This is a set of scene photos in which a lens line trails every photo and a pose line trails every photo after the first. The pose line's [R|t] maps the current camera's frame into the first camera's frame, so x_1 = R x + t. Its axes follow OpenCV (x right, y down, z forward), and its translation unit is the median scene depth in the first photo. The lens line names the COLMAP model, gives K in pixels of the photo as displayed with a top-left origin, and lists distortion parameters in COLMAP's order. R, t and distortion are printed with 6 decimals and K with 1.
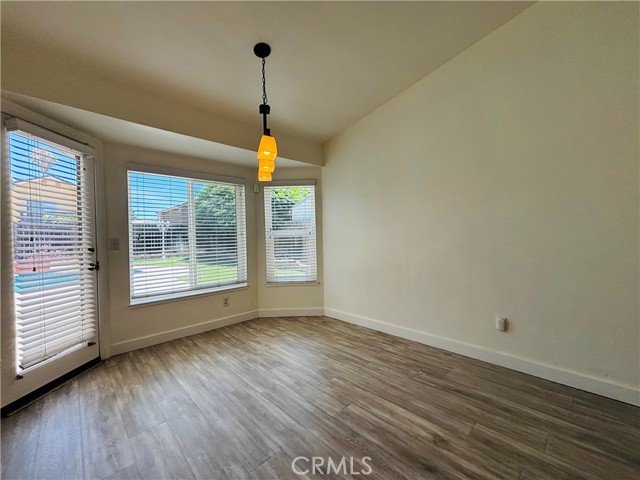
lens RADIAL K [[262.3, 0, 319.8], [0, 262.3, 239.8], [0, 0, 1]] dist [0.001804, 0.000641]
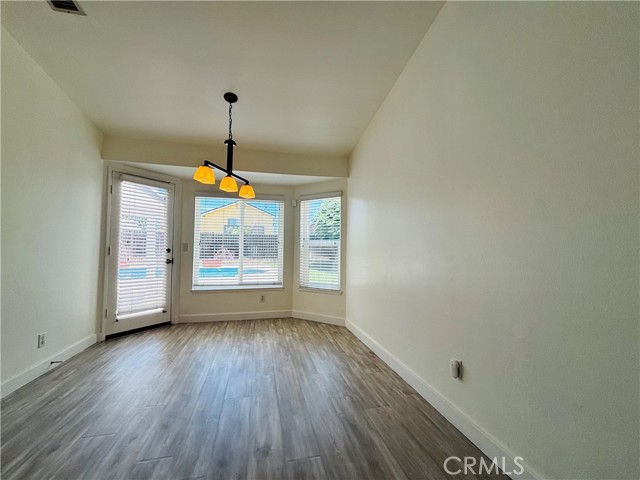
lens RADIAL K [[262.3, 0, 319.8], [0, 262.3, 239.8], [0, 0, 1]] dist [0.001804, 0.000641]
pose [[0.854088, 0.012834, -0.519970, 0.570486], [-0.035013, 0.998847, -0.032858, -0.003131], [0.518949, 0.046270, 0.853552, 0.114334]]
